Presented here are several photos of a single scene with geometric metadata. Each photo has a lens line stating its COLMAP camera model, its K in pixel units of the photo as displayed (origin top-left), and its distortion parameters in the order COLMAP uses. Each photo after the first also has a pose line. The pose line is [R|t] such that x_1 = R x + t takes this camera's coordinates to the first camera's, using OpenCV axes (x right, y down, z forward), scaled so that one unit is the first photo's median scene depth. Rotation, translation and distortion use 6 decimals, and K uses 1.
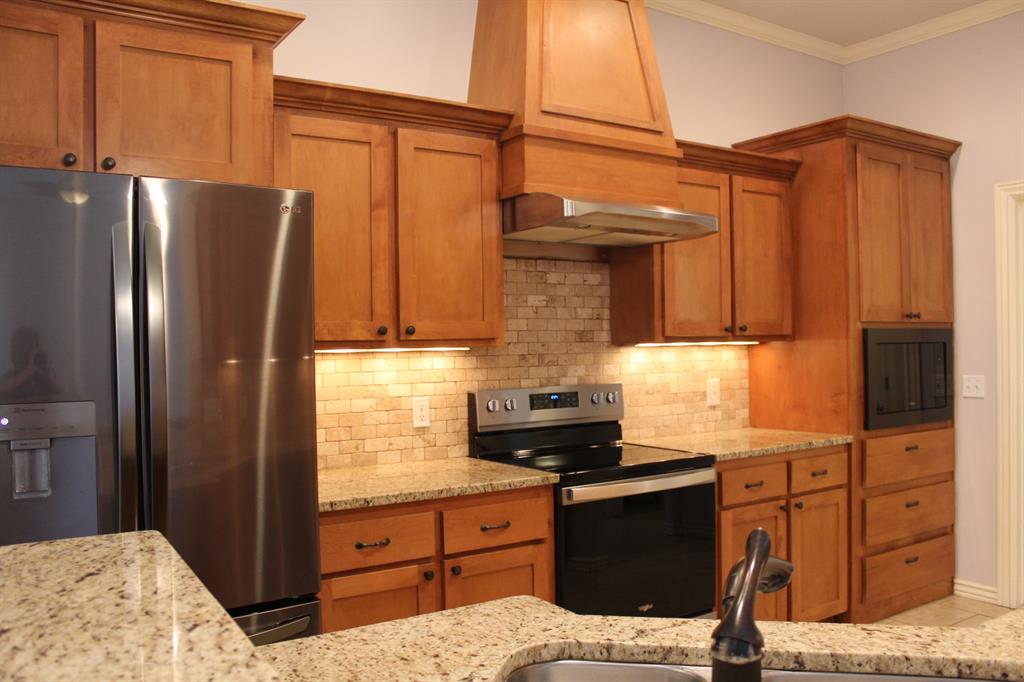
lens RADIAL K [[861.3, 0, 516.7], [0, 861.3, 342.9], [0, 0, 1]] dist [-0.147475, 0.124217]
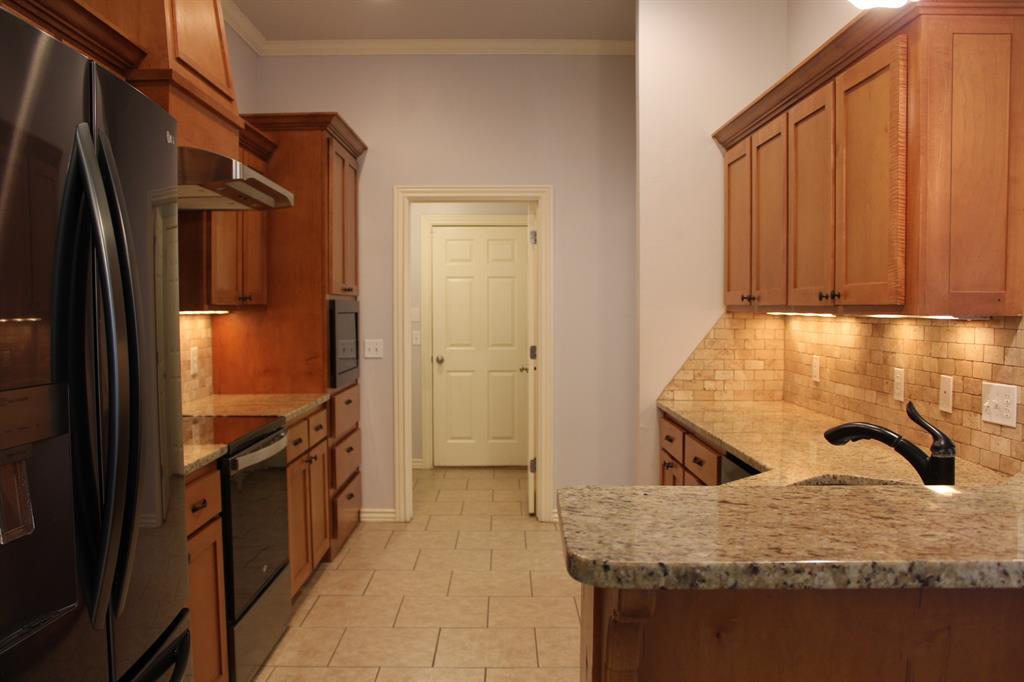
lens RADIAL K [[861.3, 0, 518.8], [0, 861.3, 348.4], [0, 0, 1]] dist [-0.147475, 0.124217]
pose [[0.539449, -0.027057, 0.841584, -0.462046], [-0.004761, 0.999370, 0.035181, 0.007395], [-0.842005, -0.022985, 0.538980, 0.169176]]
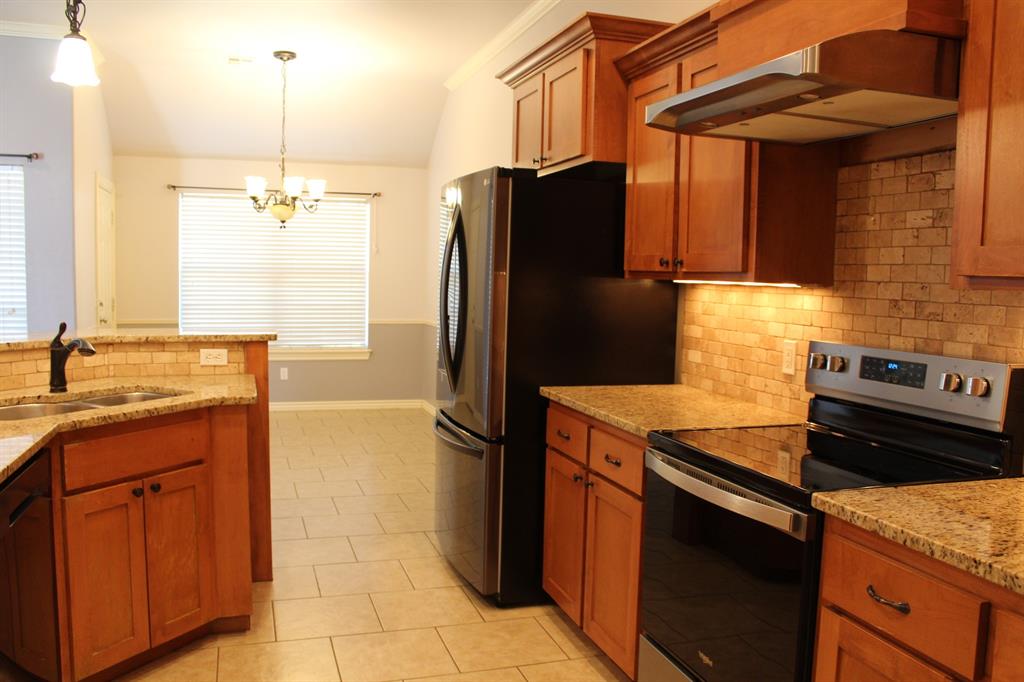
lens RADIAL K [[861.3, 0, 509.1], [0, 861.3, 343.9], [0, 0, 1]] dist [-0.147475, 0.124217]
pose [[-0.284582, 0.088034, -0.954601, 0.735830], [-0.017660, 0.995124, 0.097035, -0.010810], [0.958489, 0.044472, -0.281639, 0.898462]]
